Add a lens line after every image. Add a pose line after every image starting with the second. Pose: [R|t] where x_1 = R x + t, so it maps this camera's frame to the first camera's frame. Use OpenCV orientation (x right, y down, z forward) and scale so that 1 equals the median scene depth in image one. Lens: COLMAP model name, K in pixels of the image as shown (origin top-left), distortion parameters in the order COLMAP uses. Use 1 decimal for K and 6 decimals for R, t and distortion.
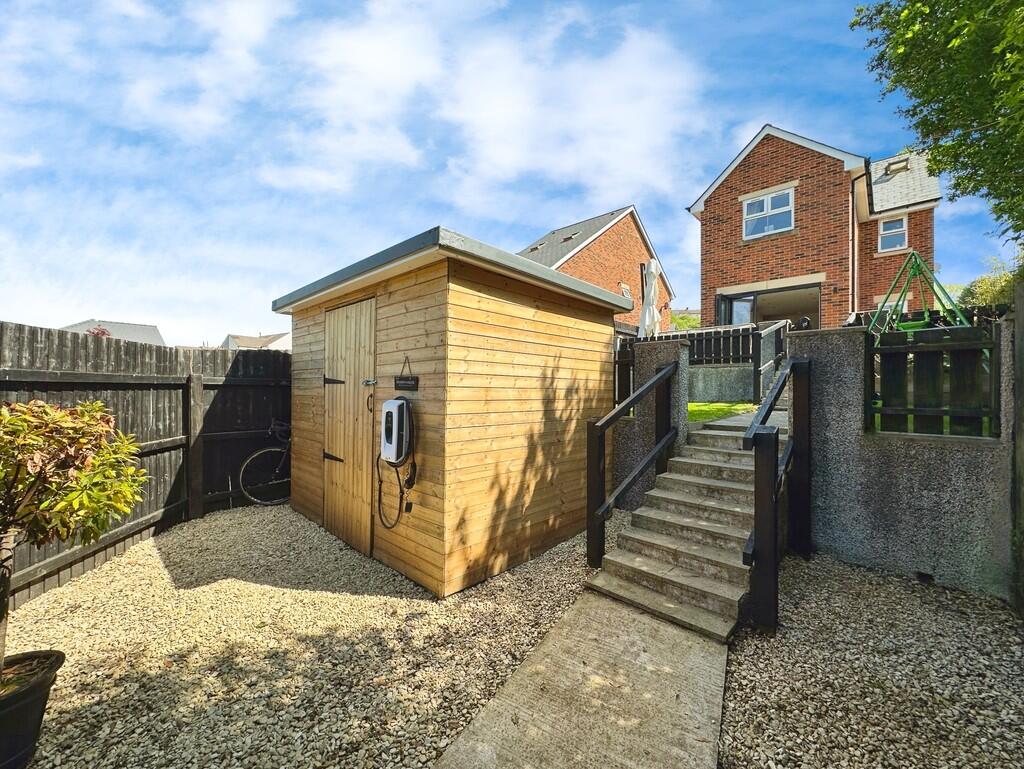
lens RADIAL K [[419.9, 0, 506.5], [0, 419.9, 385.4], [0, 0, 1]] dist [-0.000537, 0.000706]
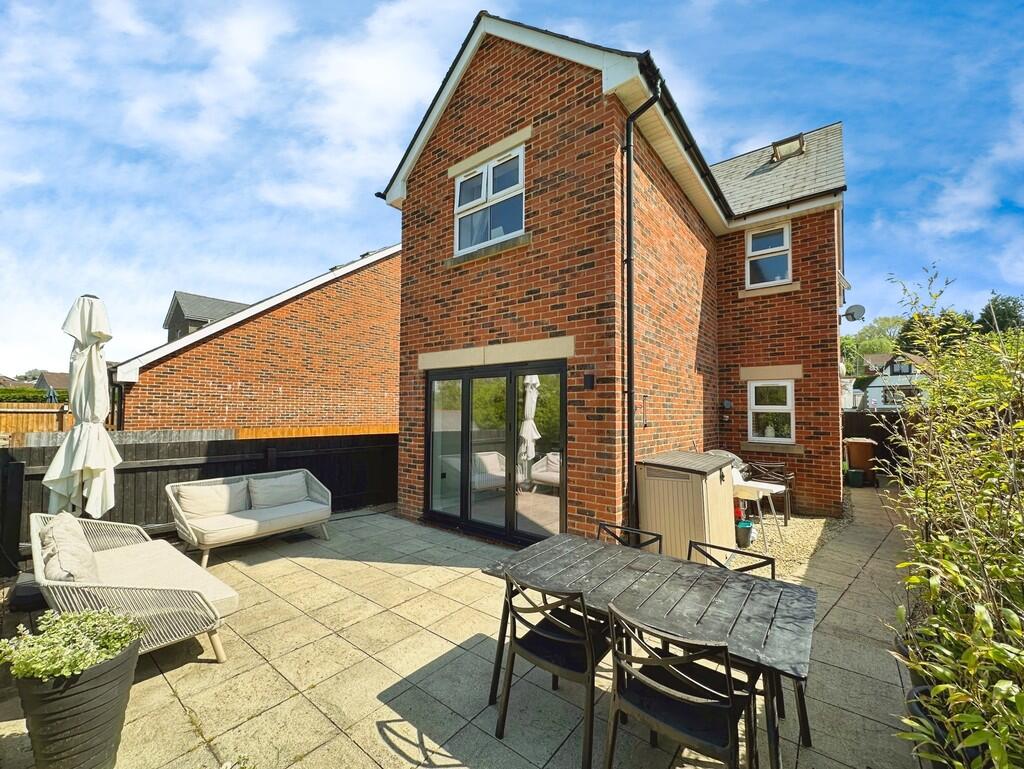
lens RADIAL K [[419.9, 0, 502.2], [0, 419.9, 390.6], [0, 0, 1]] dist [-0.000537, 0.000706]
pose [[0.998175, 0.010468, 0.059477, 0.573655], [-0.008167, 0.999214, -0.038803, -0.170882], [-0.059837, 0.038246, 0.997475, 0.508986]]
